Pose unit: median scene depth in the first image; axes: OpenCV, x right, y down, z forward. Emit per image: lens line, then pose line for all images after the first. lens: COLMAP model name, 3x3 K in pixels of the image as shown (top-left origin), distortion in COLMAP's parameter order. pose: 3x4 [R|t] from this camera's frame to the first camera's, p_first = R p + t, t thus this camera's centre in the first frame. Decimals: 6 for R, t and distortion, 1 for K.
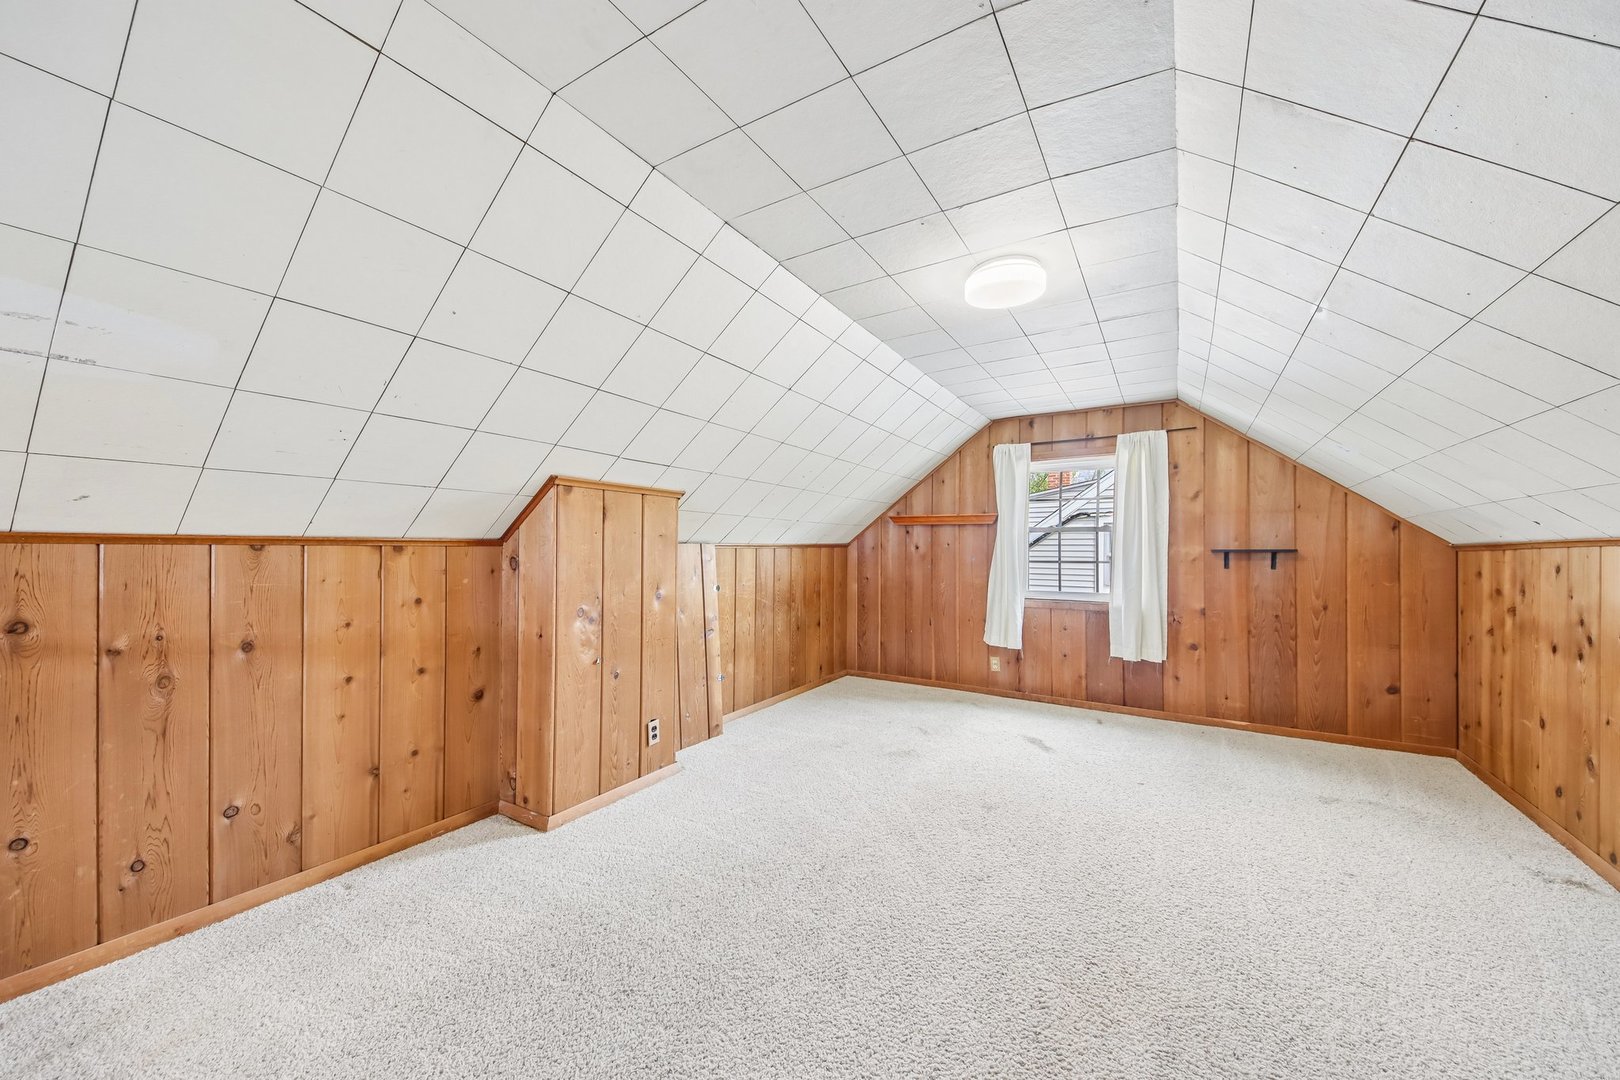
lens RADIAL K [[600.7, 0, 802.2], [0, 600.7, 542.7], [0, 0, 1]] dist [0.050853, -0.023193]
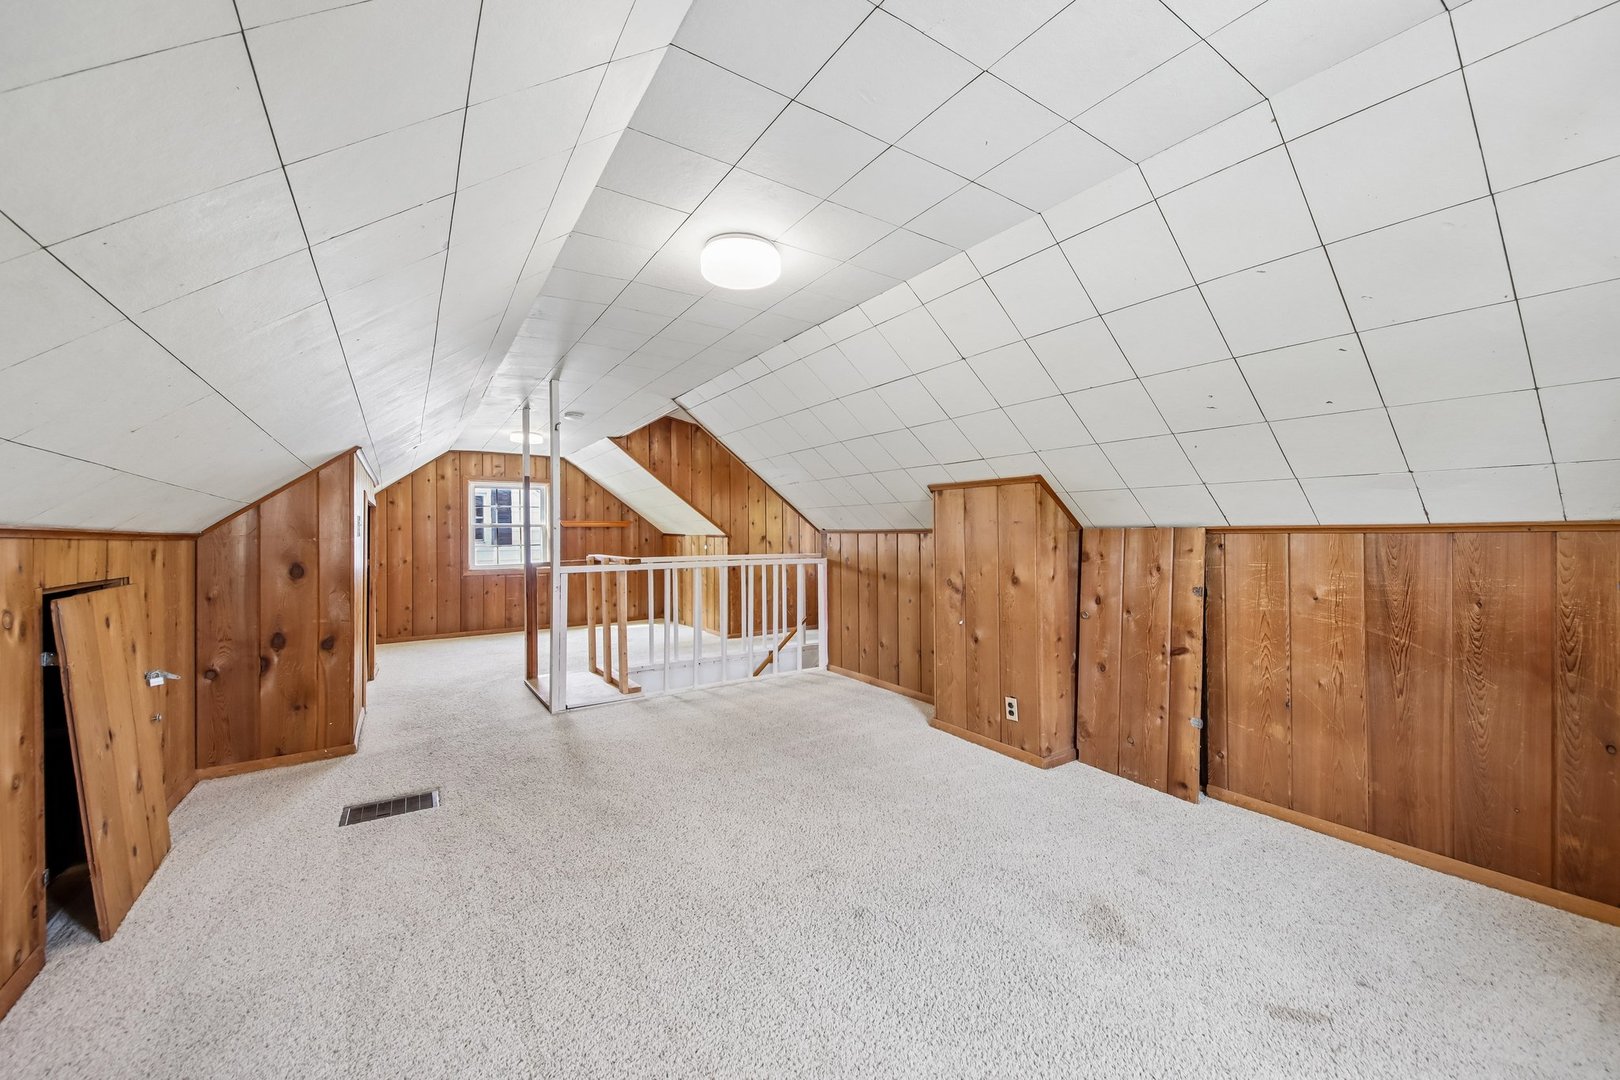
lens RADIAL K [[600.7, 0, 802.2], [0, 600.7, 542.7], [0, 0, 1]] dist [0.050853, -0.023193]
pose [[-0.433317, 0.007299, -0.901212, 0.653174], [0.009672, 0.999947, 0.003448, 0.011673], [0.901190, -0.007222, -0.433365, 0.851611]]
